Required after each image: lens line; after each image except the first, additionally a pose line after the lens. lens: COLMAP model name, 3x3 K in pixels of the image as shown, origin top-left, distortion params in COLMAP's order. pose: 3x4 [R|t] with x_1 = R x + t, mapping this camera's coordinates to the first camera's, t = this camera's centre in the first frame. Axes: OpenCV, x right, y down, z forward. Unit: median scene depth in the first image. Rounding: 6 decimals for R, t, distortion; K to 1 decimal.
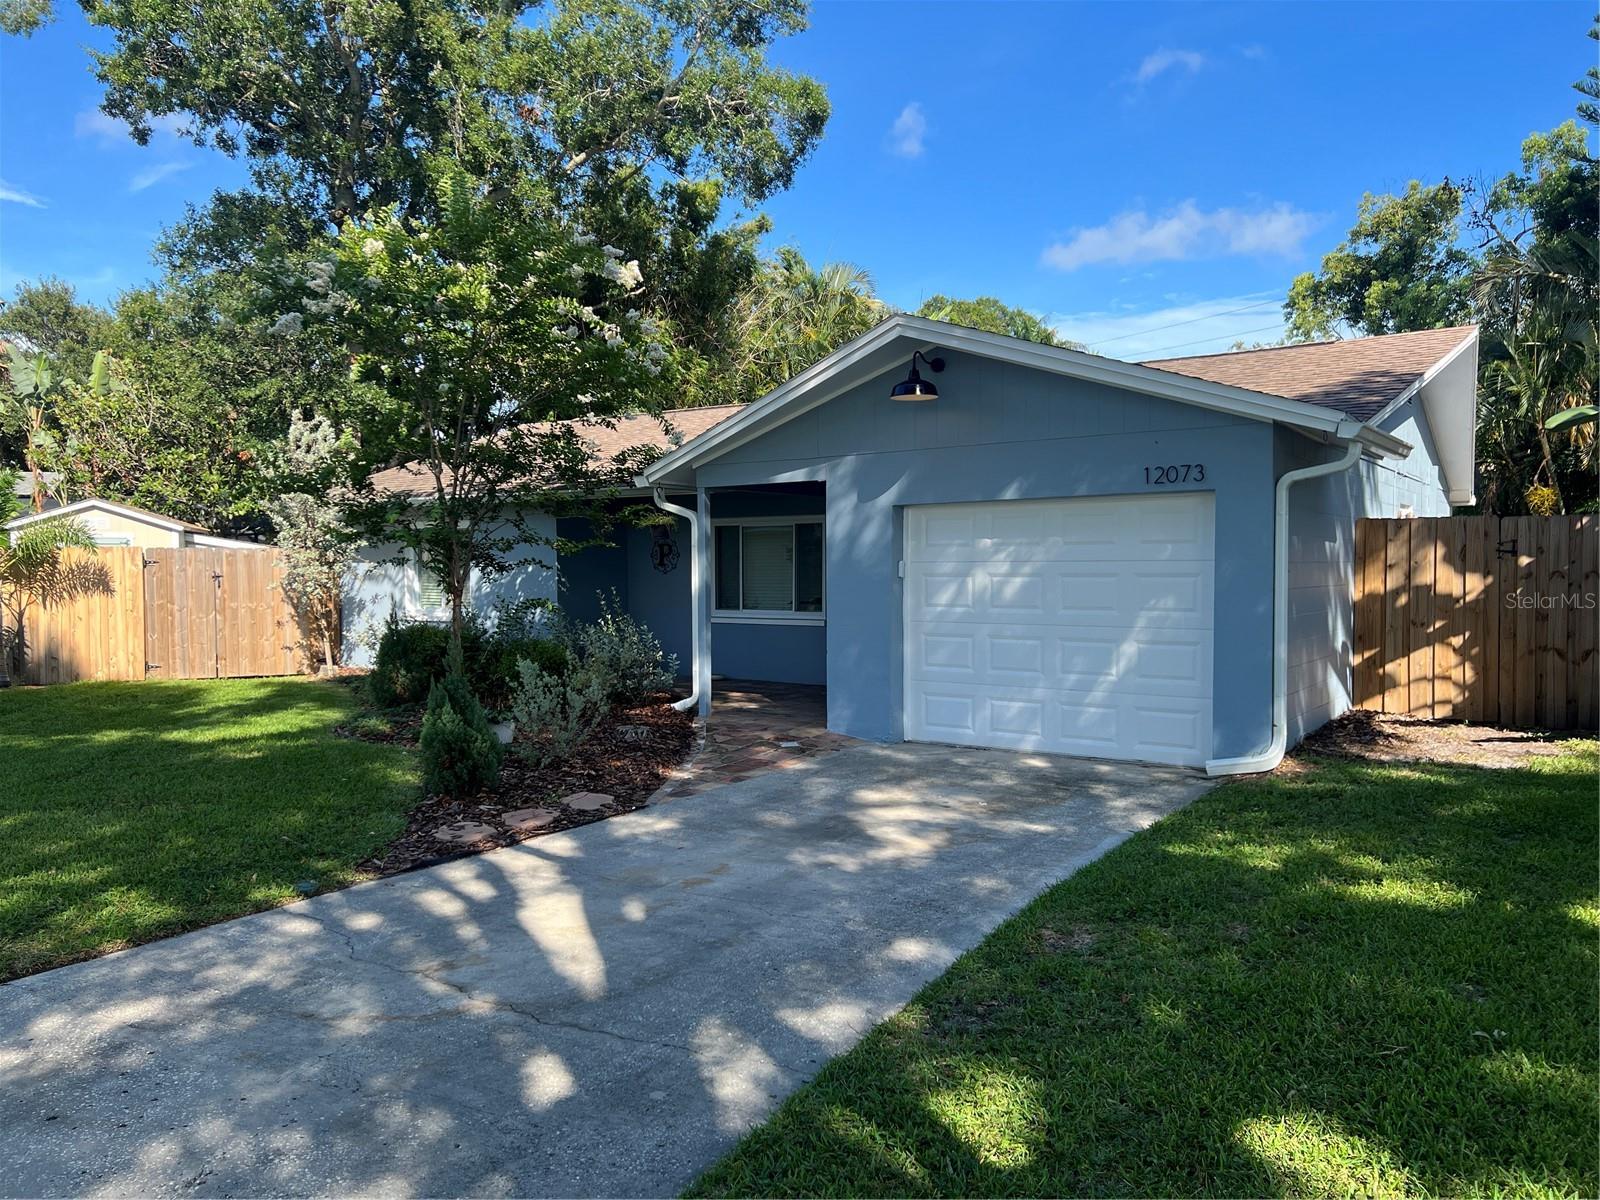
lens RADIAL K [[1188.9, 0, 800.0], [0, 1188.9, 600.0], [0, 0, 1]] dist [0.062468, -0.060306]
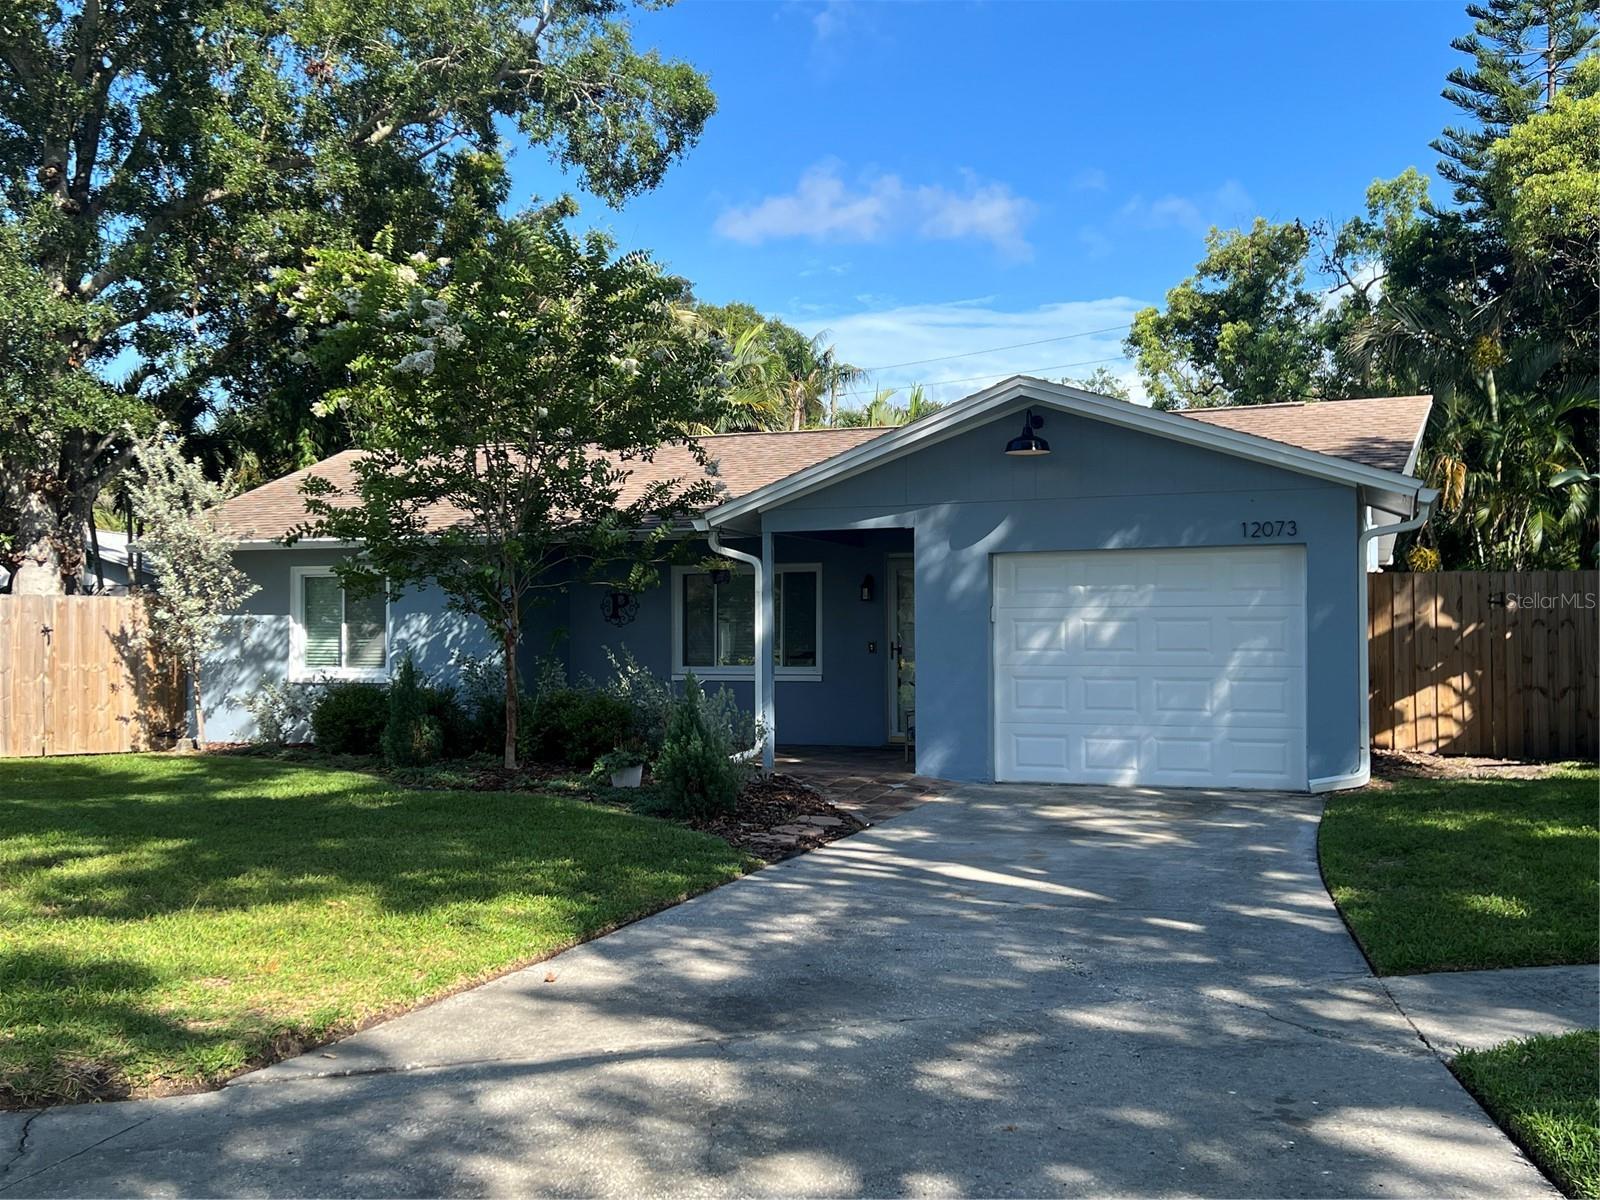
lens RADIAL K [[1635.9, 0, 795.3], [0, 1635.9, 612.1], [0, 0, 1]] dist [0.074588, -0.132659]
pose [[0.966830, 0.006262, 0.255343, -0.399513], [0.006011, 0.998865, -0.047254, 0.033949], [-0.255349, 0.047222, 0.965695, -0.294410]]
